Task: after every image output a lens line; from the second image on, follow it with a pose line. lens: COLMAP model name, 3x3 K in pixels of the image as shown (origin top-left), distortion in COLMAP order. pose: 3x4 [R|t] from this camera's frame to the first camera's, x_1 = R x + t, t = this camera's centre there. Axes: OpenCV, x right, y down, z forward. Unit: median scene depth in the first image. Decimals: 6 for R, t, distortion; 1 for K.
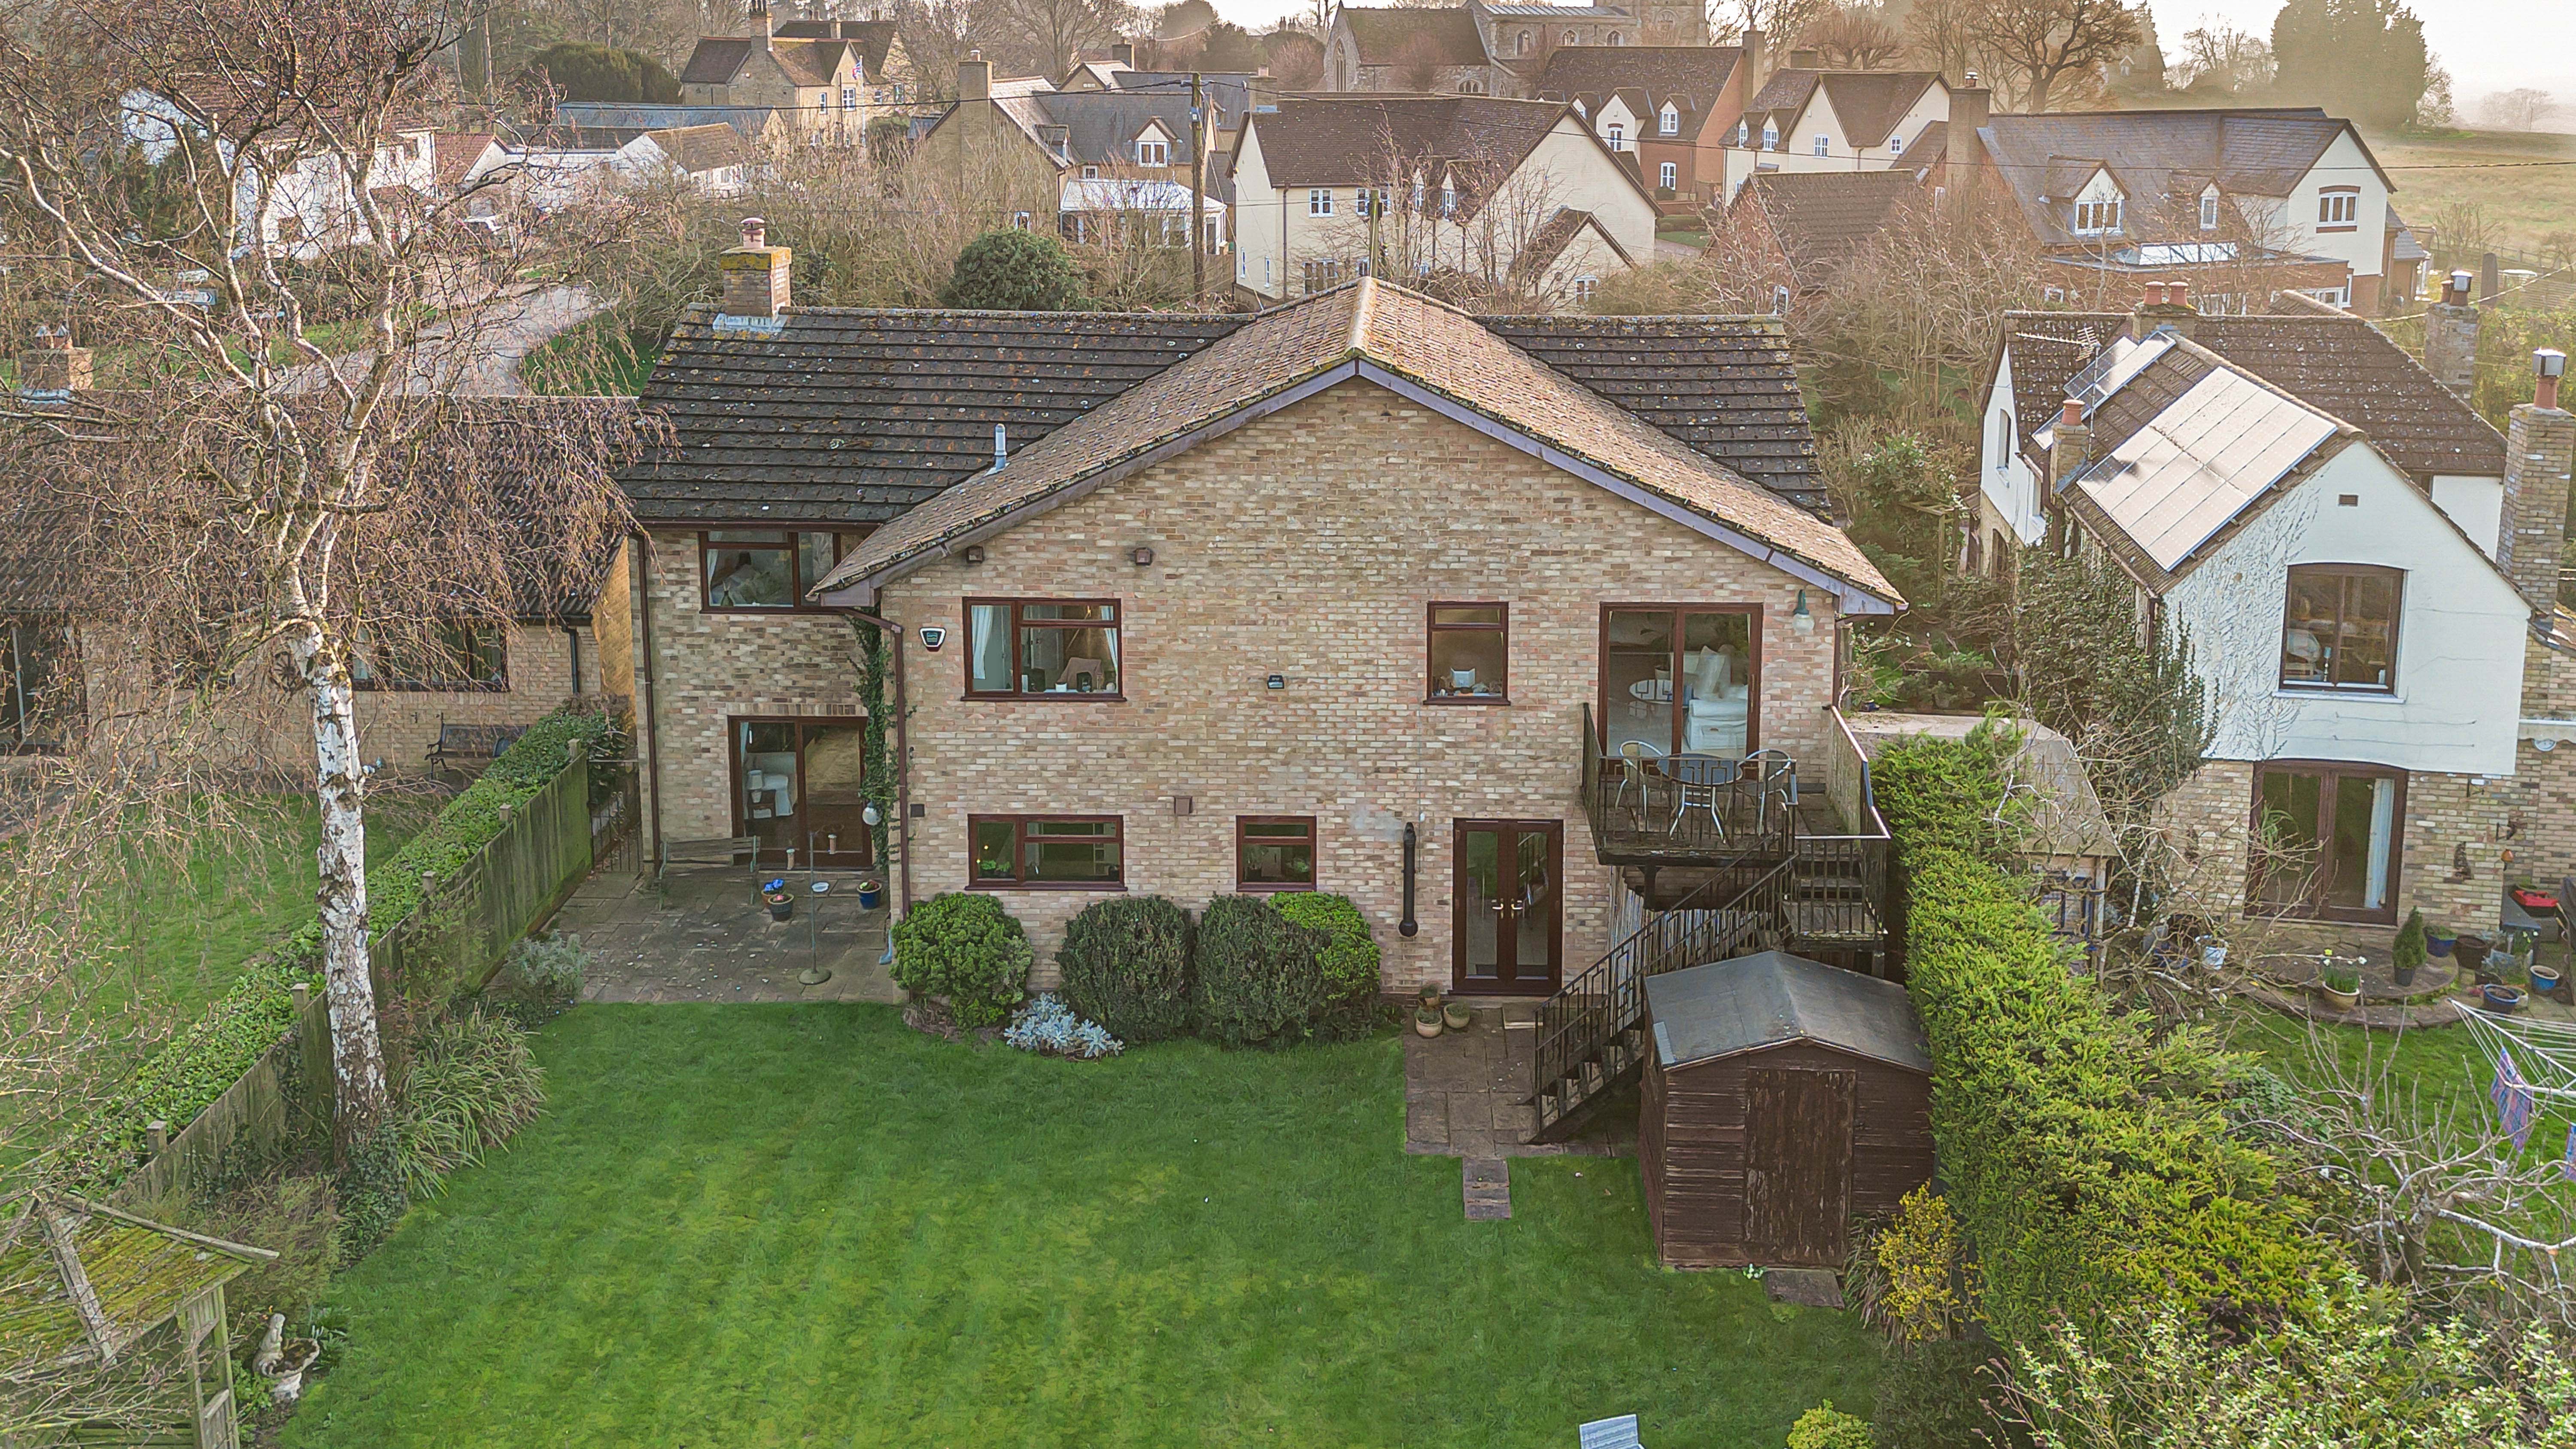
lens RADIAL K [[1733.8, 0, 1365.6], [0, 1733.8, 724.0], [0, 0, 1]] dist [0.027133, -0.001591]
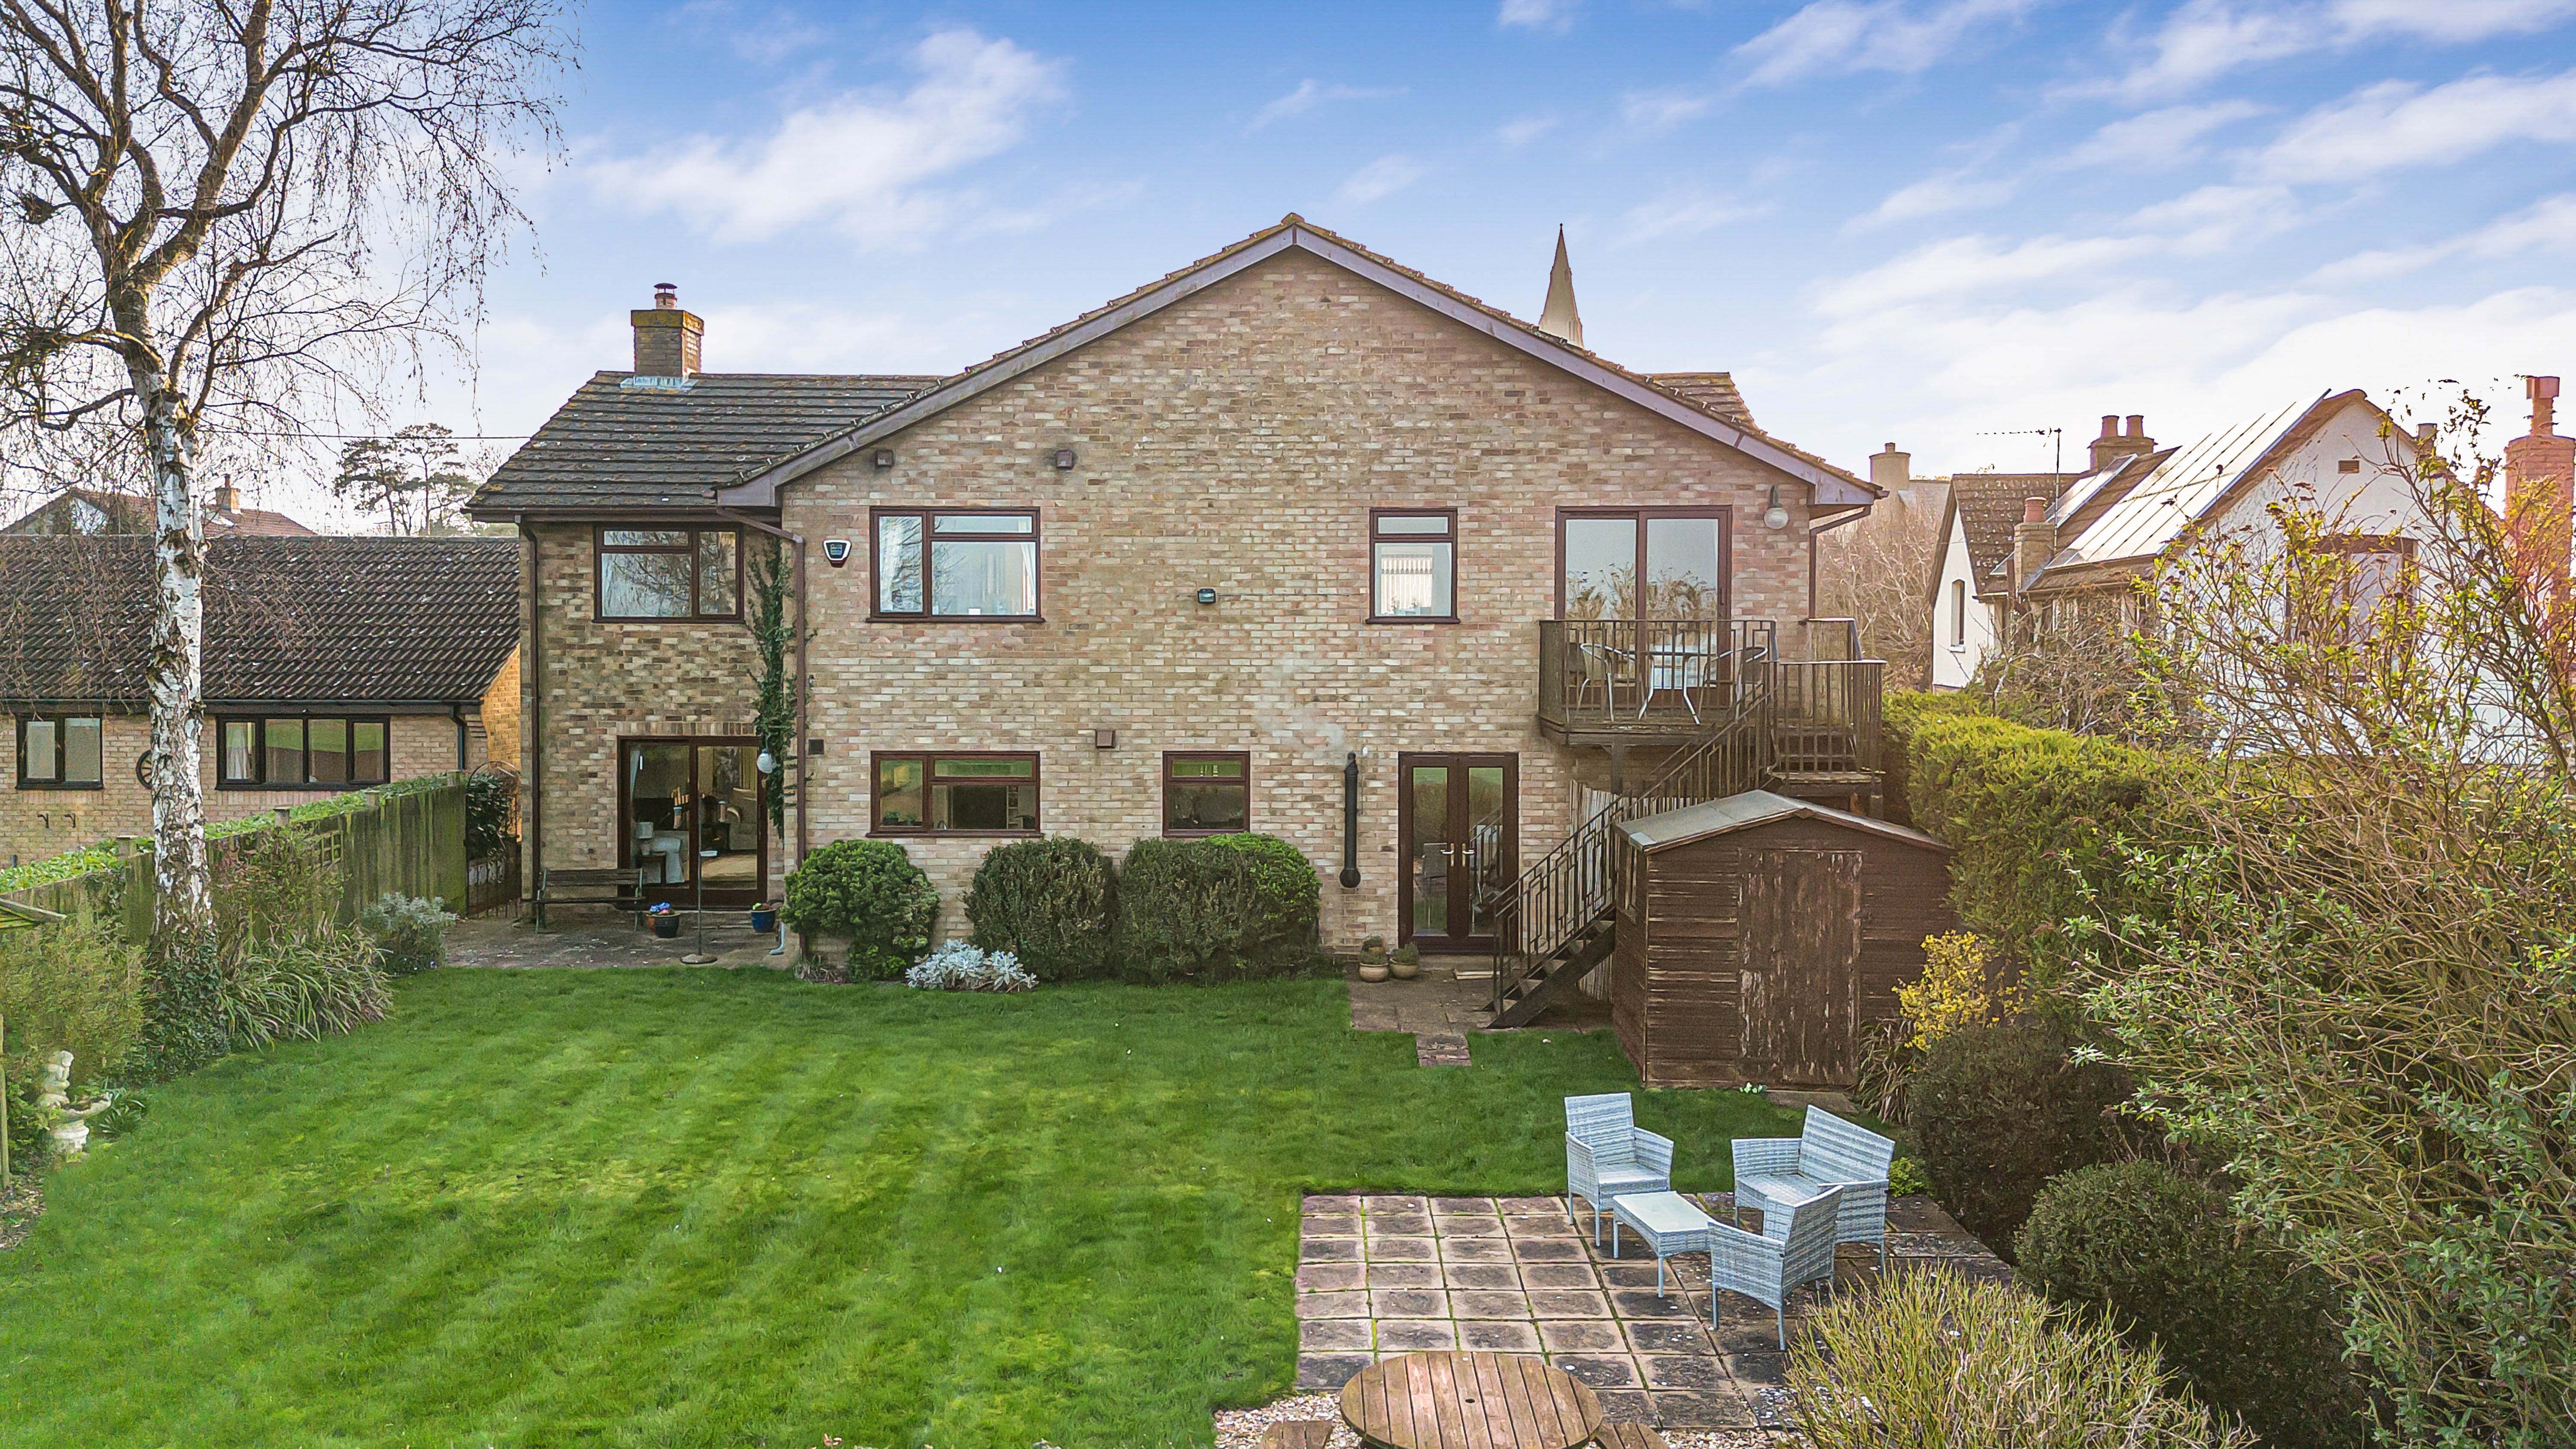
lens RADIAL K [[1819.8, 0, 1288.0], [0, 1819.8, 724.5], [0, 0, 1]] dist [0.026202, -0.004675]
pose [[0.999991, -0.001208, -0.004015, -0.004345], [0.000796, 0.994858, -0.101276, 0.140813], [0.004117, 0.101272, 0.994850, 0.040408]]
